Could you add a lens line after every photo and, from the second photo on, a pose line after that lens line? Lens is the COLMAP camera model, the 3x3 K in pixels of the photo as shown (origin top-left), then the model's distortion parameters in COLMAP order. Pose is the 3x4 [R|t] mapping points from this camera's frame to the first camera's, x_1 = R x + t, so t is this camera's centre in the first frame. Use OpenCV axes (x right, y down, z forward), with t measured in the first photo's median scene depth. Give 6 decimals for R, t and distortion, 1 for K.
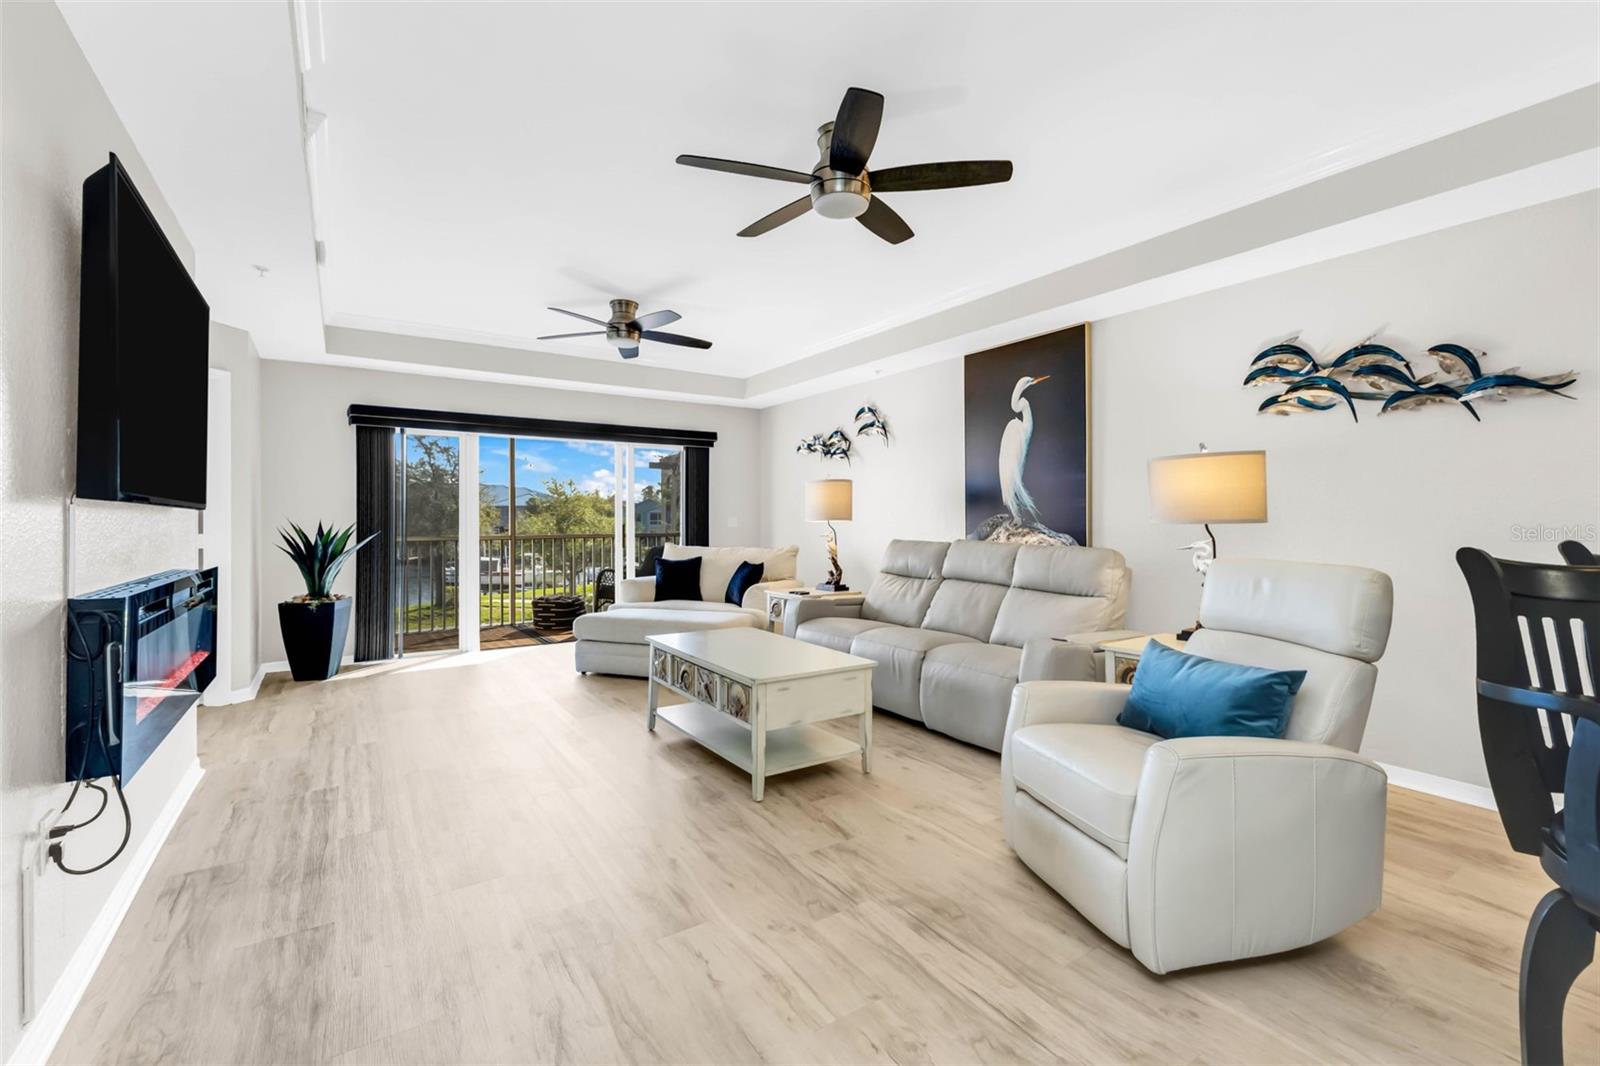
lens RADIAL K [[699.4, 0, 799.2], [0, 699.4, 518.1], [0, 0, 1]] dist [0.014869, -0.005080]
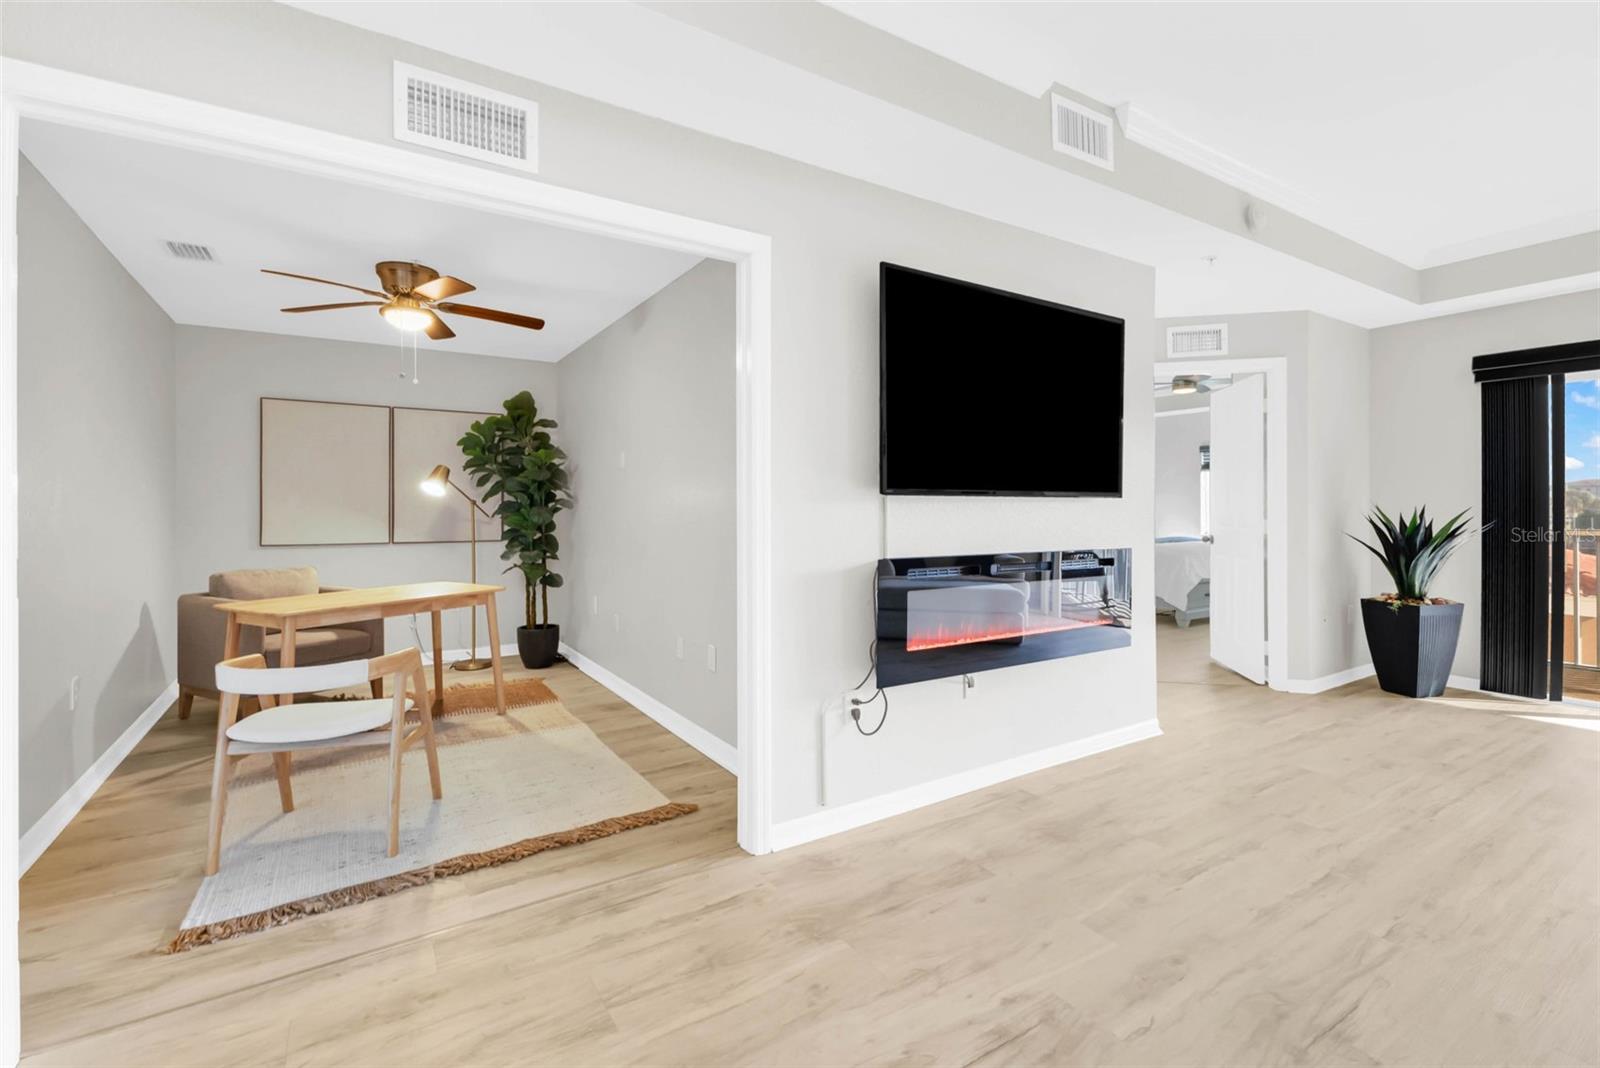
lens RADIAL K [[708.5, 0, 809.2], [0, 708.5, 508.4], [0, 0, 1]] dist [0.008122, -0.001081]
pose [[-0.010102, 0.000913, -0.999949, 0.183952], [0.005250, 0.999986, 0.000860, 0.001318], [0.999935, -0.005241, -0.010107, 0.300684]]
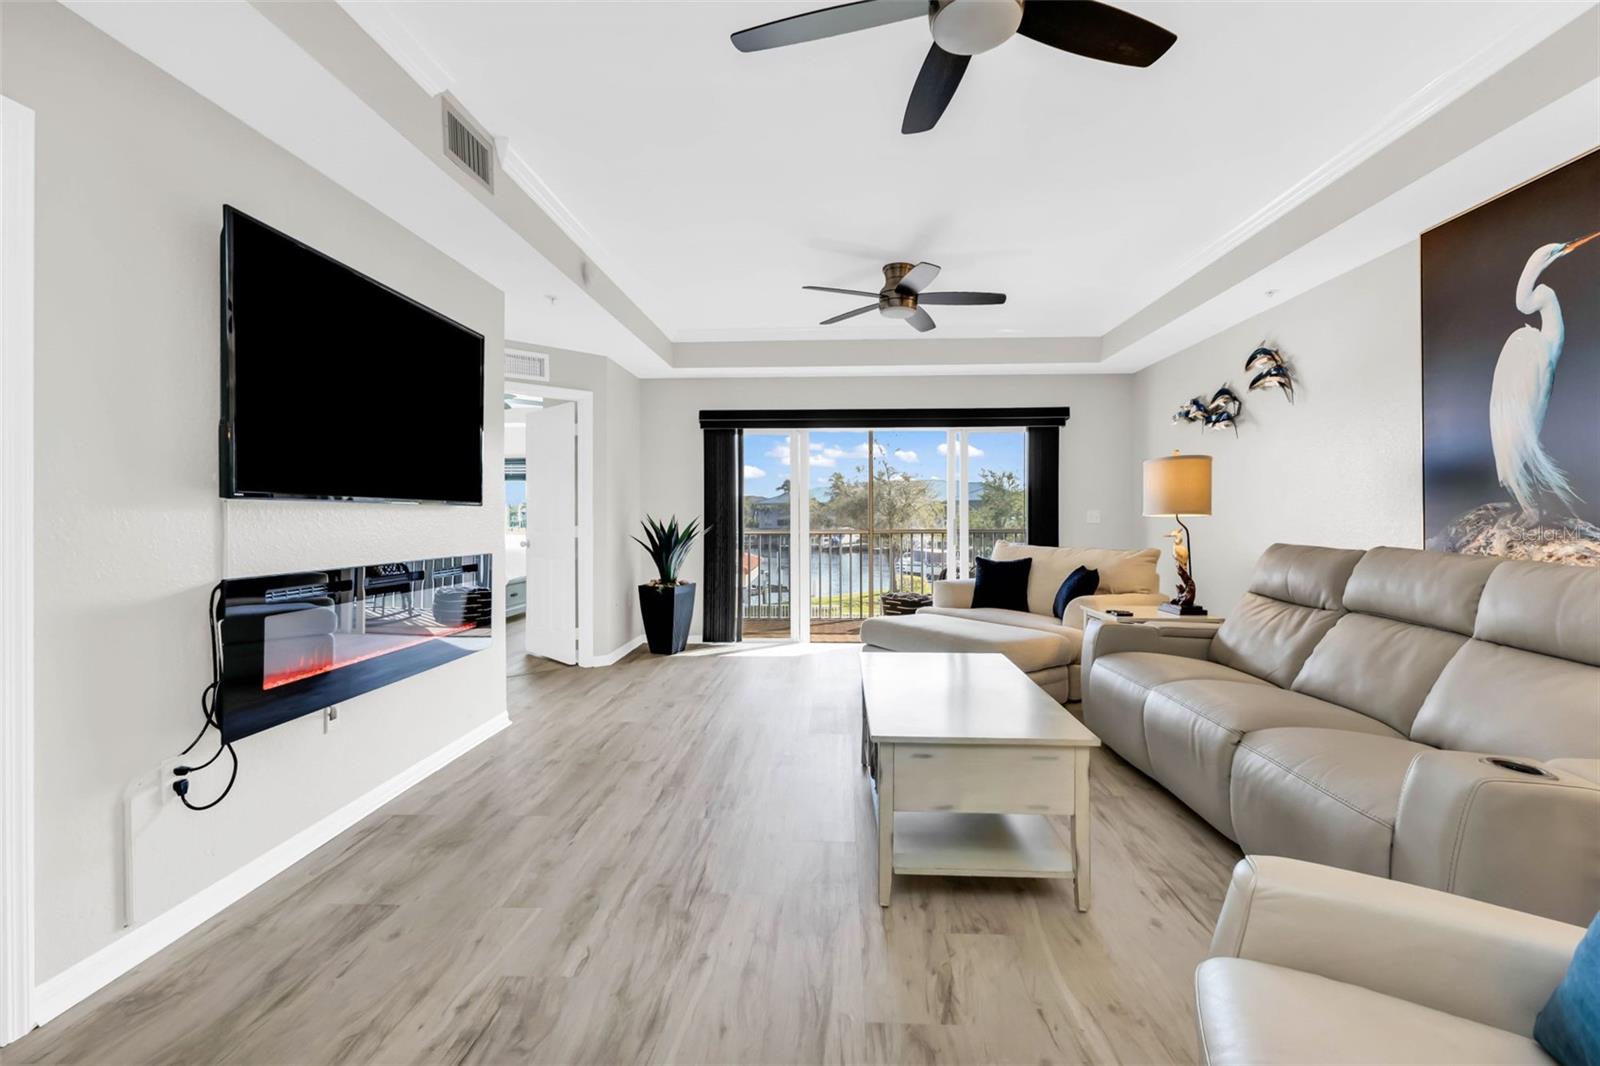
lens RADIAL K [[699.4, 0, 799.4], [0, 699.4, 516.8], [0, 0, 1]] dist [0.014869, -0.005080]
pose [[0.805126, 0.001636, -0.593101, 0.173413], [0.002404, 0.999979, 0.006022, 0.000764], [0.593098, -0.006275, 0.805106, 0.216304]]
